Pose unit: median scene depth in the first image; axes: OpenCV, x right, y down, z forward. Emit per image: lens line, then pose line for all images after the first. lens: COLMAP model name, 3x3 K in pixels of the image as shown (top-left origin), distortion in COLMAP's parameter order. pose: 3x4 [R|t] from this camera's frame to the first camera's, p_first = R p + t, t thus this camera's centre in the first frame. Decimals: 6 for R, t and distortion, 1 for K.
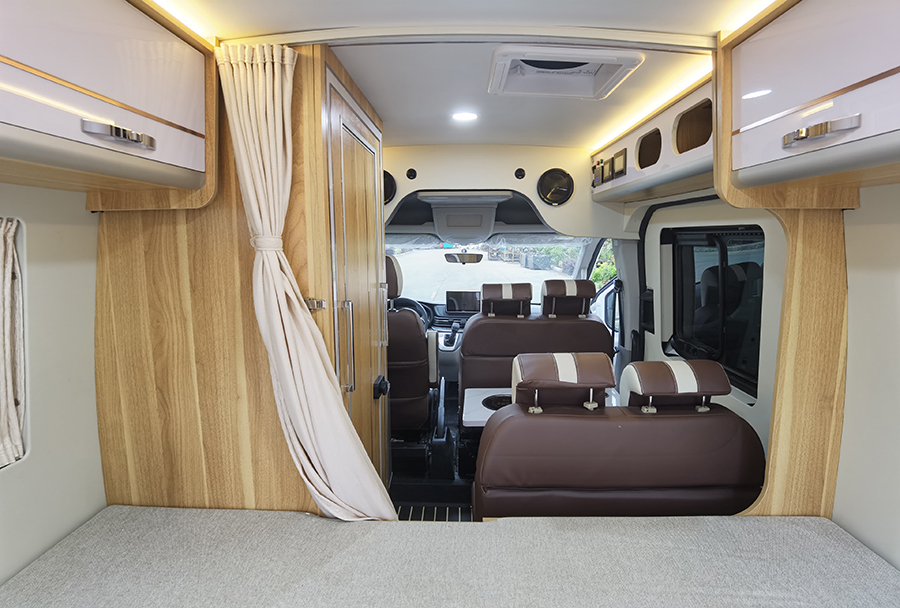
lens RADIAL K [[483.6, 0, 450.0], [0, 483.6, 304.0], [0, 0, 1]] dist [-0.087234, 0.082409]
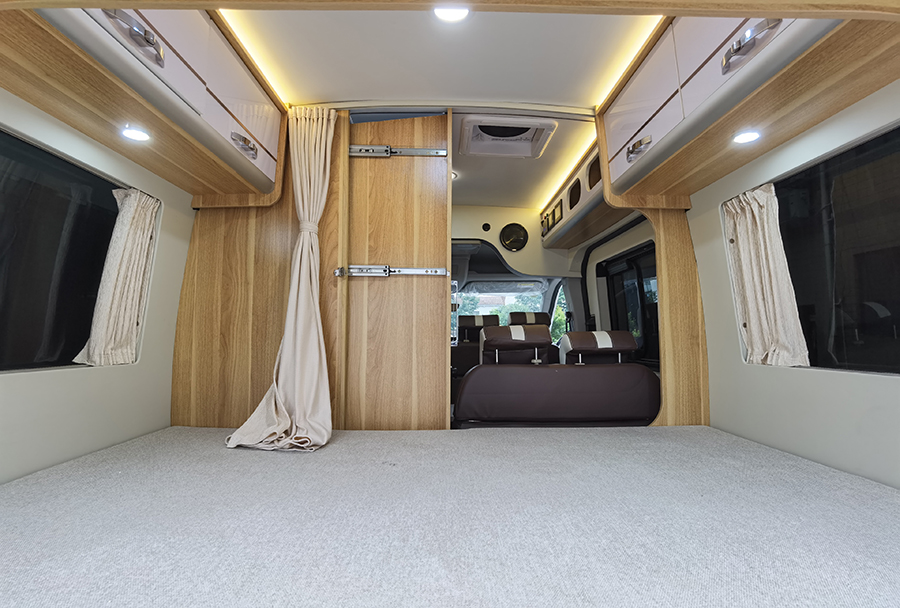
lens RADIAL K [[474.9, 0, 450.0], [0, 474.9, 304.0], [0, 0, 1]] dist [-0.000886, -0.000230]
pose [[0.999179, 0.001247, 0.040484, -0.008314], [0.007380, 0.977186, -0.212255, 0.397927], [-0.039826, 0.212380, 0.976375, -0.403651]]
